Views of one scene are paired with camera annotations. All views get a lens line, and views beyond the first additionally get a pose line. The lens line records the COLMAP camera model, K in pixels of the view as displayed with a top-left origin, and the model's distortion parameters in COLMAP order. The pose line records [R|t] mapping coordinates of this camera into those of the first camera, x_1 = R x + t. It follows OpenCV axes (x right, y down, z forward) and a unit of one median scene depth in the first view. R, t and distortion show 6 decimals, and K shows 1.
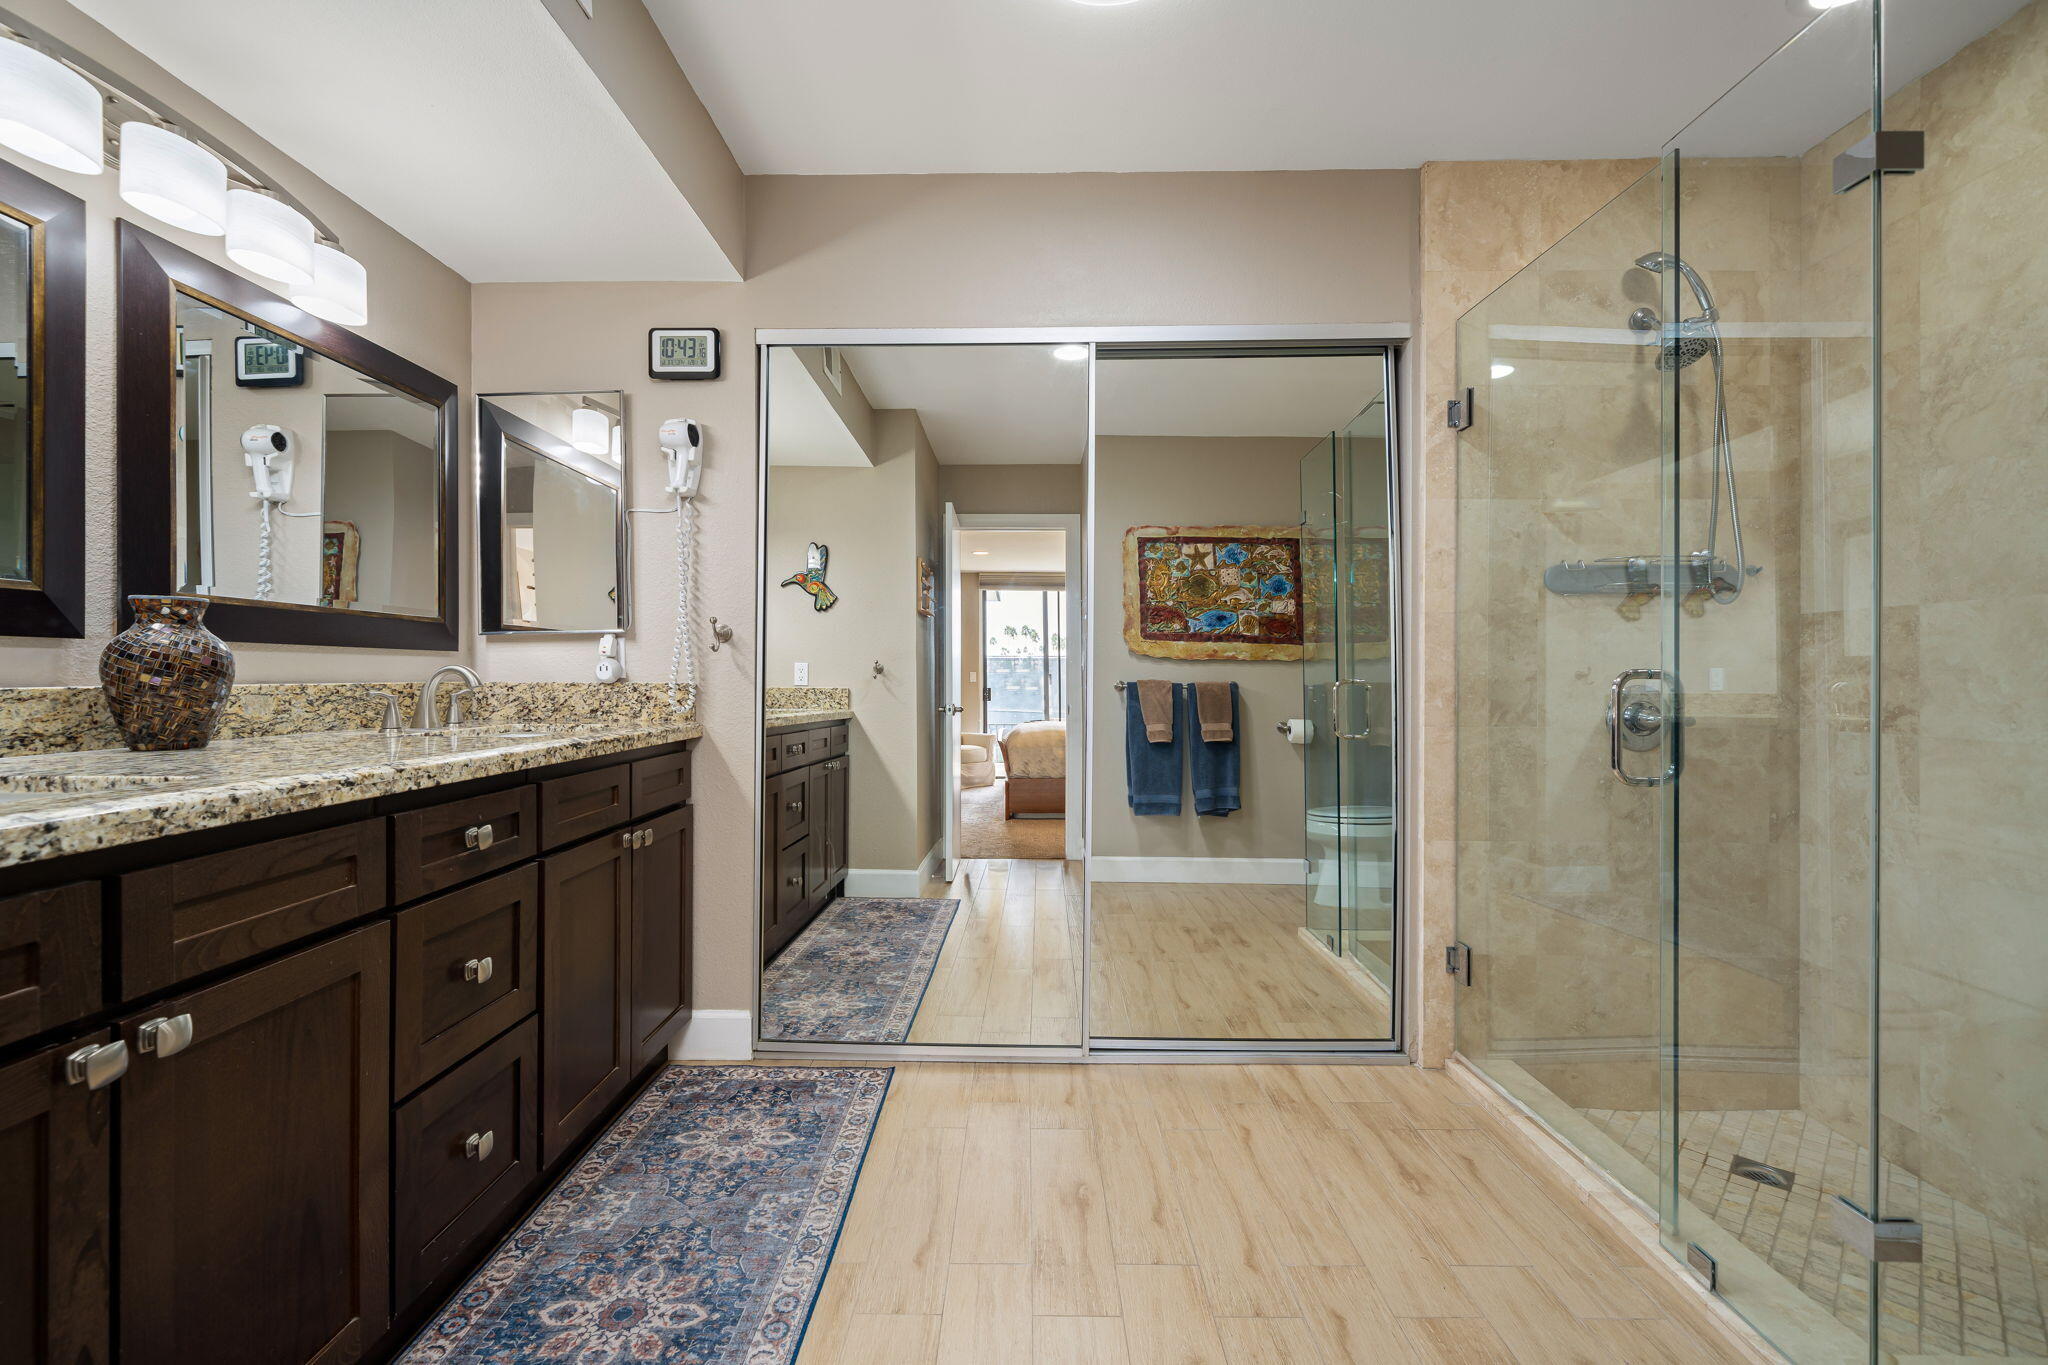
lens RADIAL K [[897.4, 0, 1020.1], [0, 897.4, 693.1], [0, 0, 1]] dist [0.000589, 0.000021]
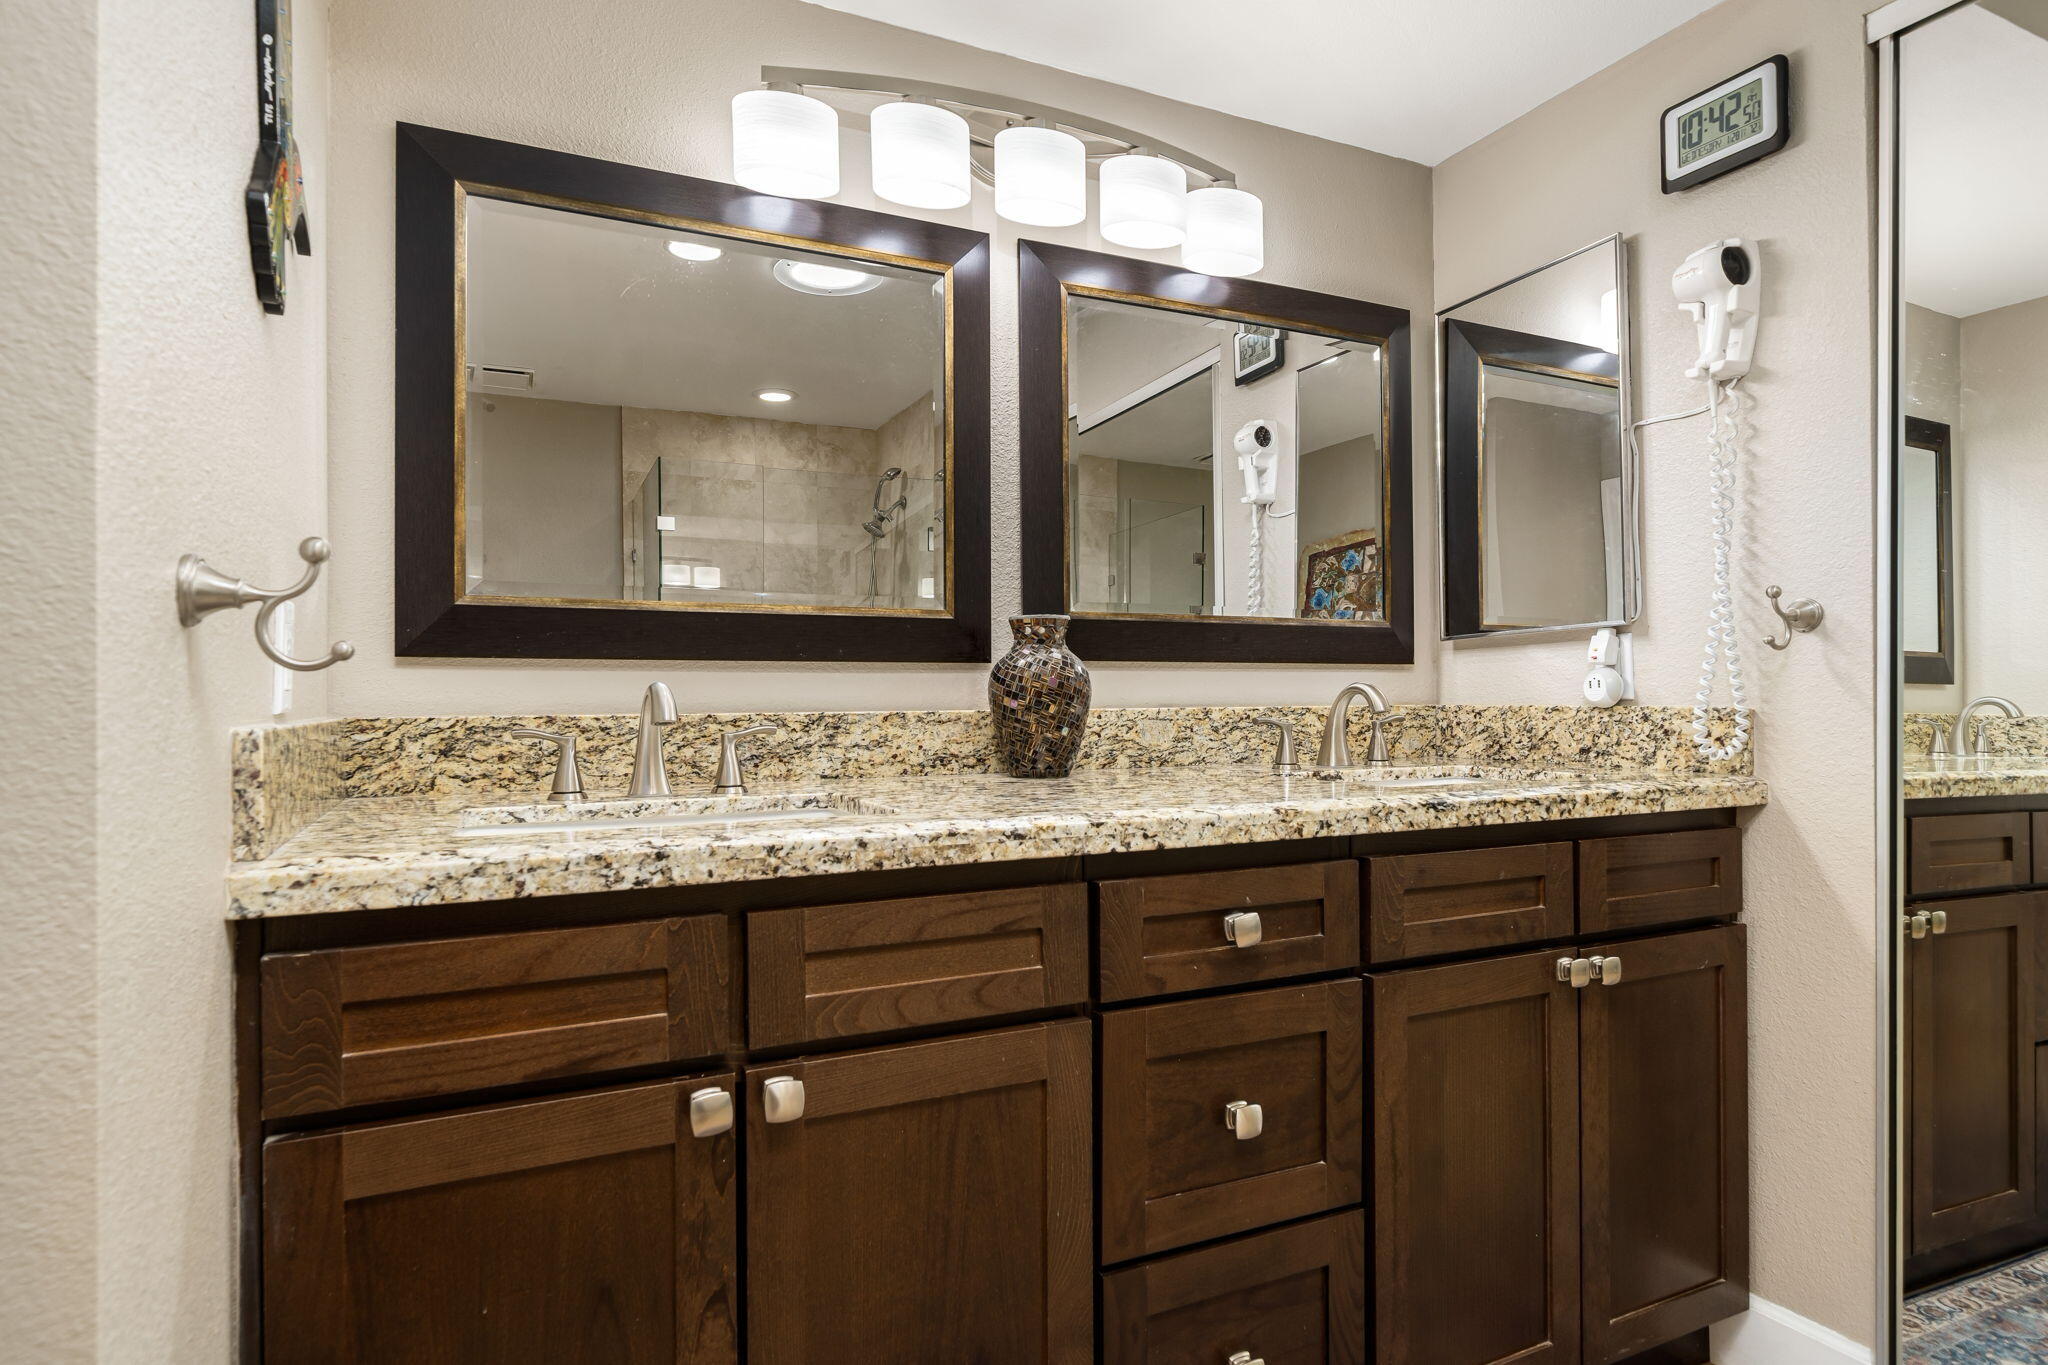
lens RADIAL K [[1109.9, 0, 1021.2], [0, 1109.9, 699.7], [0, 0, 1]] dist [-0.000038, 0.000738]
pose [[0.433233, -0.003300, -0.901276, 0.099445], [-0.011175, 0.999897, -0.009033, -0.007422], [0.901213, 0.013985, 0.433151, 0.456067]]
